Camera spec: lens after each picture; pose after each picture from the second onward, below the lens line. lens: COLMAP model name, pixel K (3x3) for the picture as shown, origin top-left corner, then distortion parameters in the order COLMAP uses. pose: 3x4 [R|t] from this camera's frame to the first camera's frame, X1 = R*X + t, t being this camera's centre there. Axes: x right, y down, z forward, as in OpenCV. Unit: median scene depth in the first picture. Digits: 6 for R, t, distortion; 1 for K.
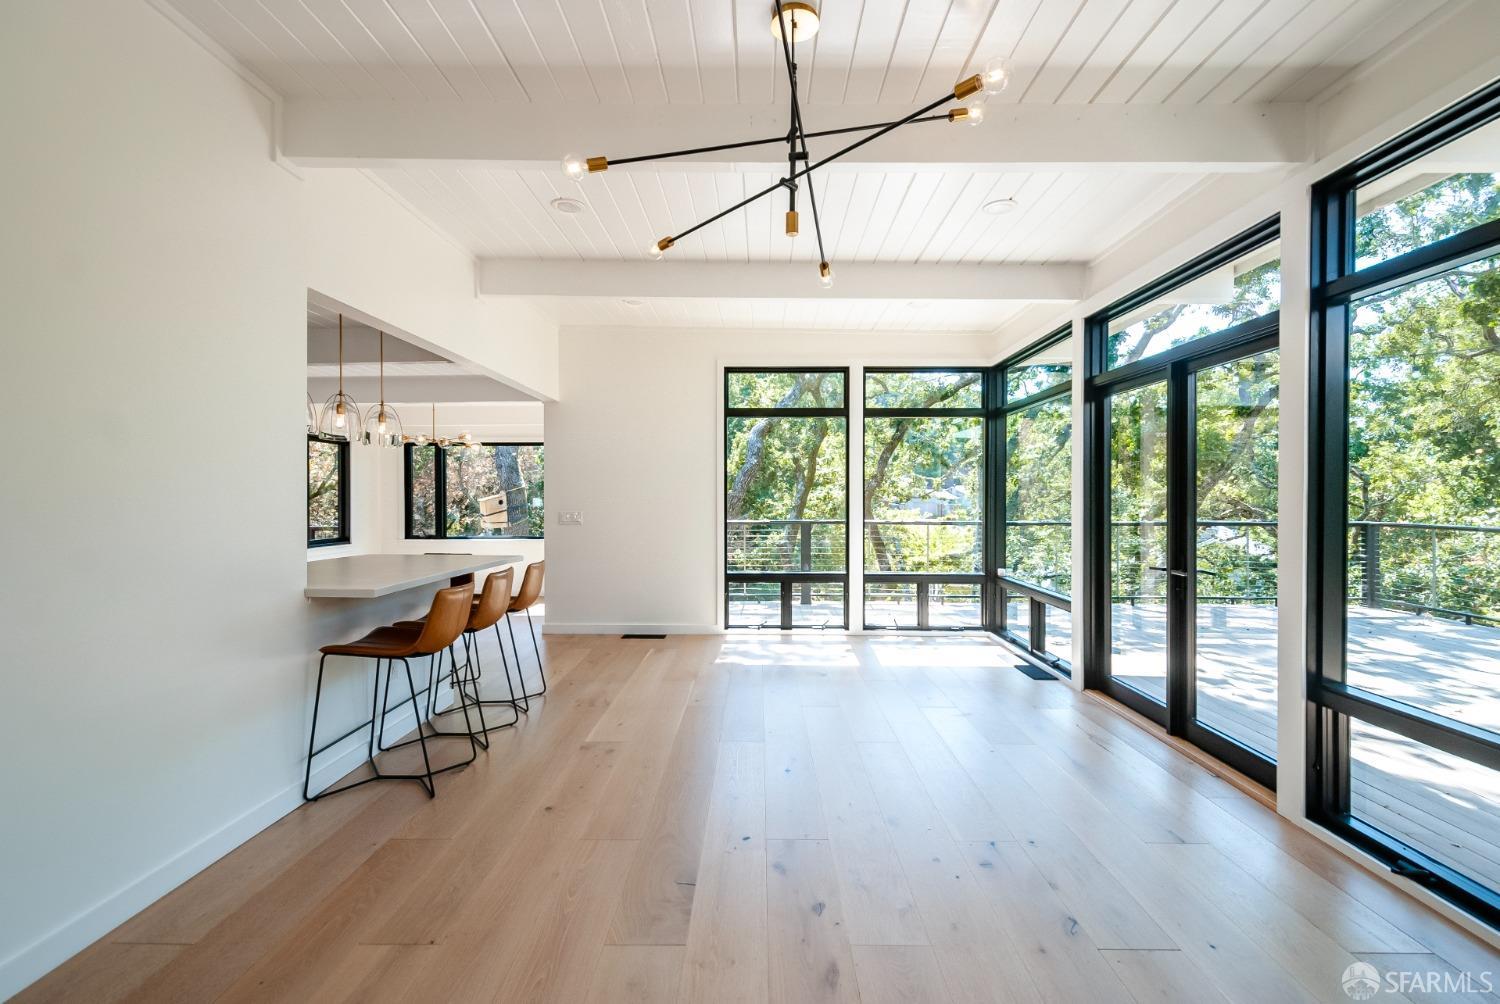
lens RADIAL K [[662.9, 0, 748.4], [0, 662.9, 503.4], [0, 0, 1]] dist [0.019549, -0.011735]
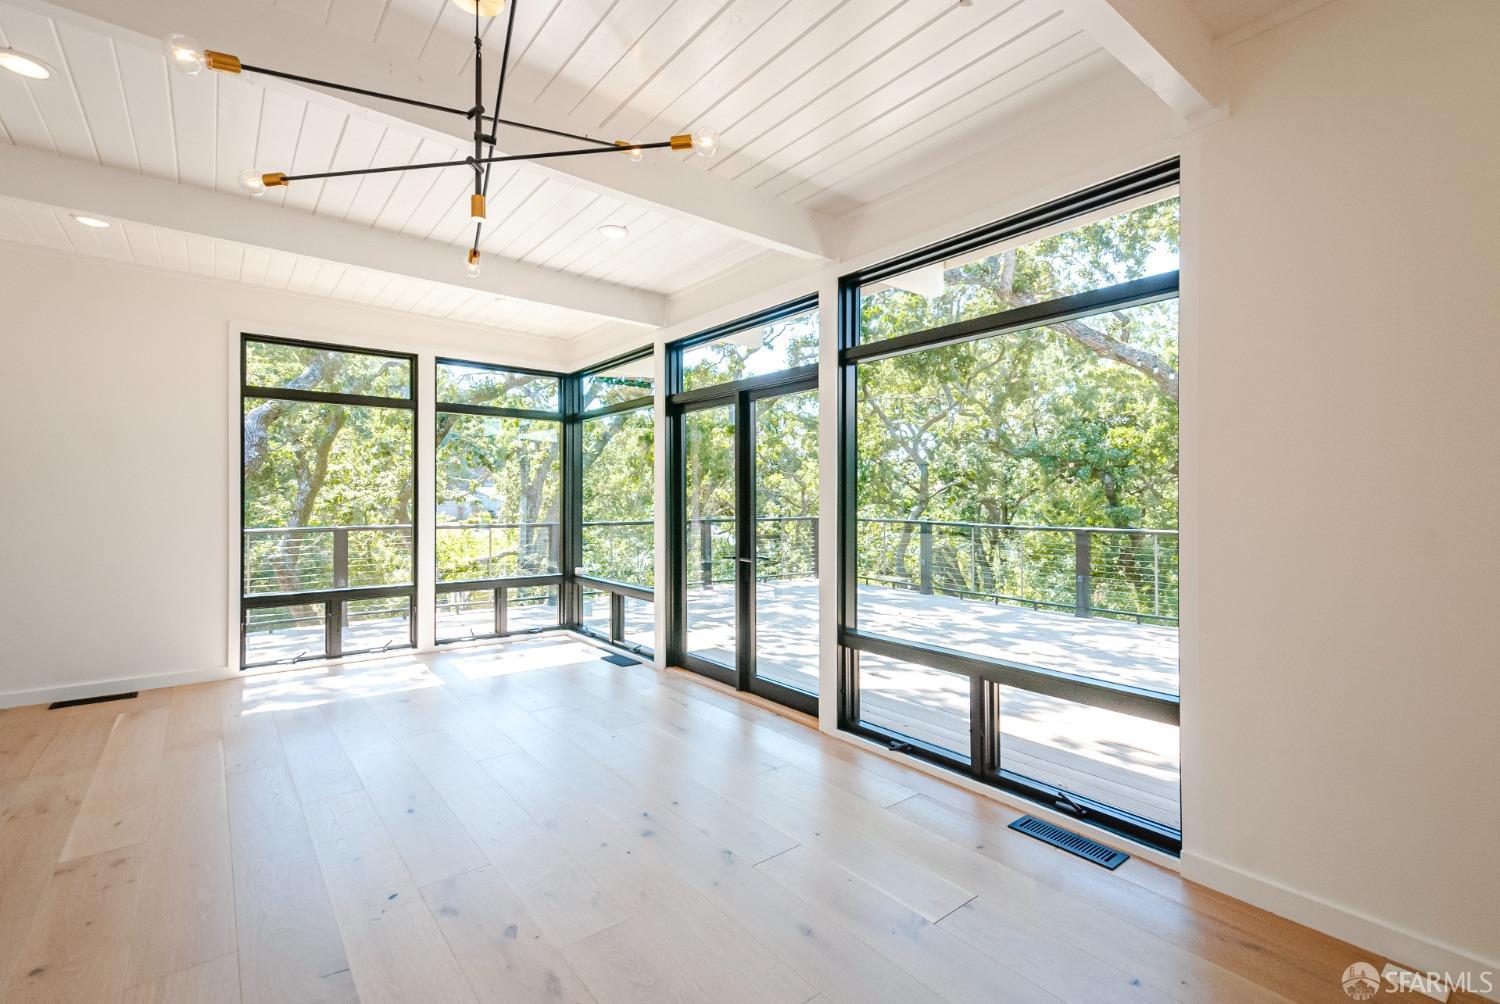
lens RADIAL K [[674.2, 0, 751.0], [0, 674.2, 500.3], [0, 0, 1]] dist [0.005018, -0.000289]
pose [[0.770631, -0.003432, 0.637273, -0.109321], [0.007717, 0.999962, -0.003948, -0.001784], [-0.637235, 0.007960, 0.770628, 0.013243]]
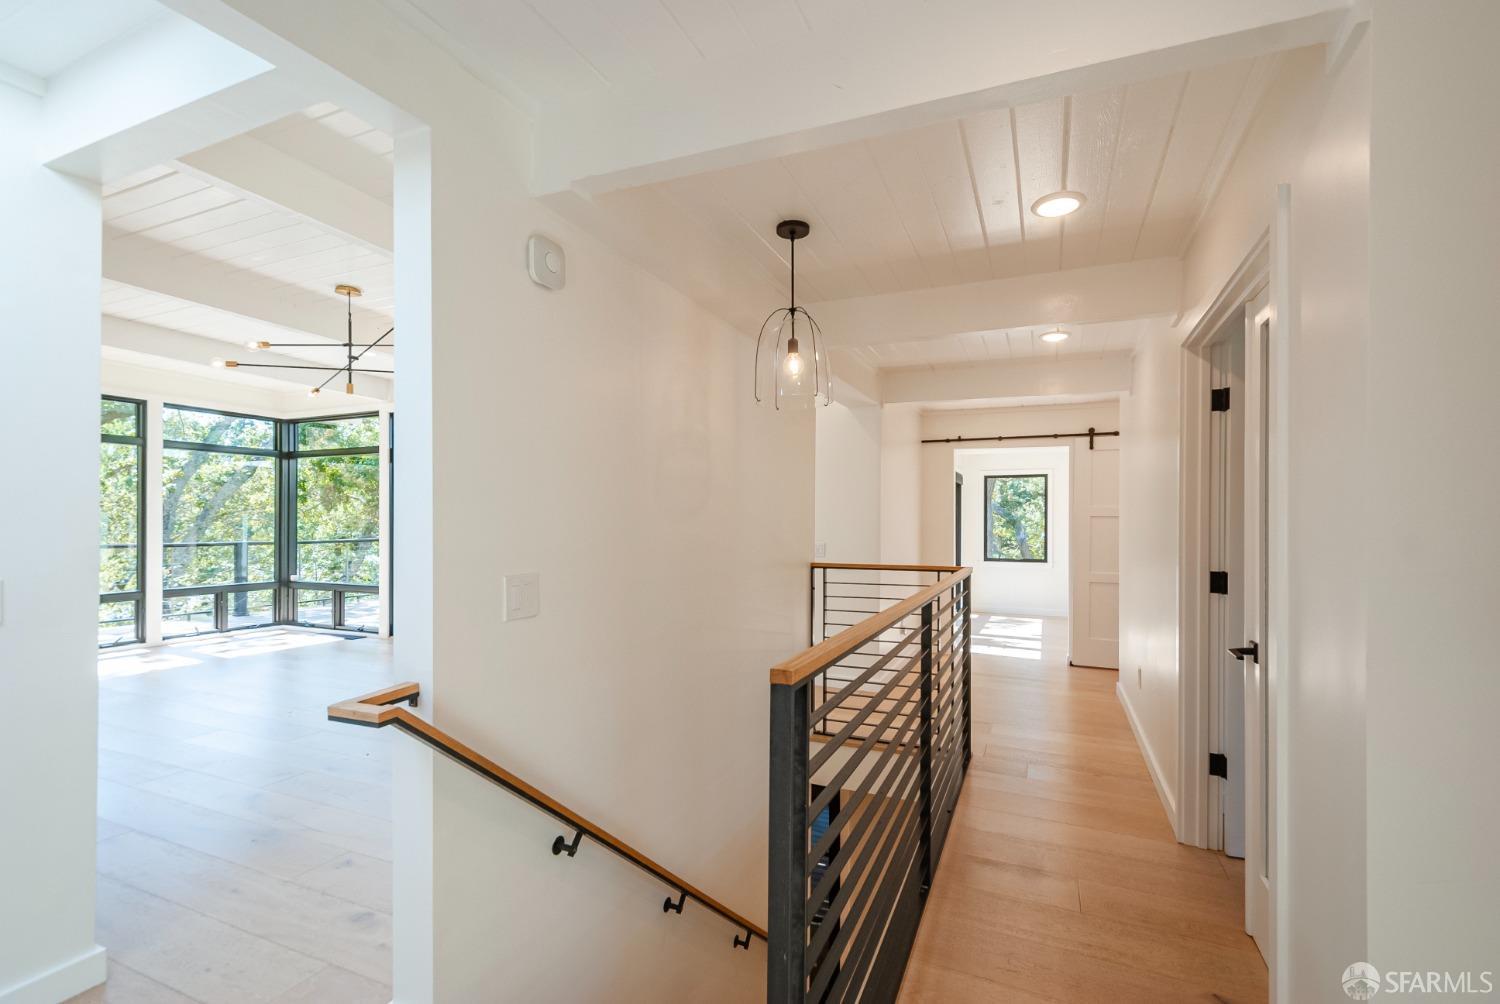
lens RADIAL K [[662.8, 0, 750.7], [0, 662.8, 525.0], [0, 0, 1]] dist [0.000336, 0.000060]
pose [[0.386628, -0.002060, 0.922233, -0.611448], [0.004113, 0.999991, 0.000509, 0.003582], [-0.922226, 0.003596, 0.386633, -0.429339]]
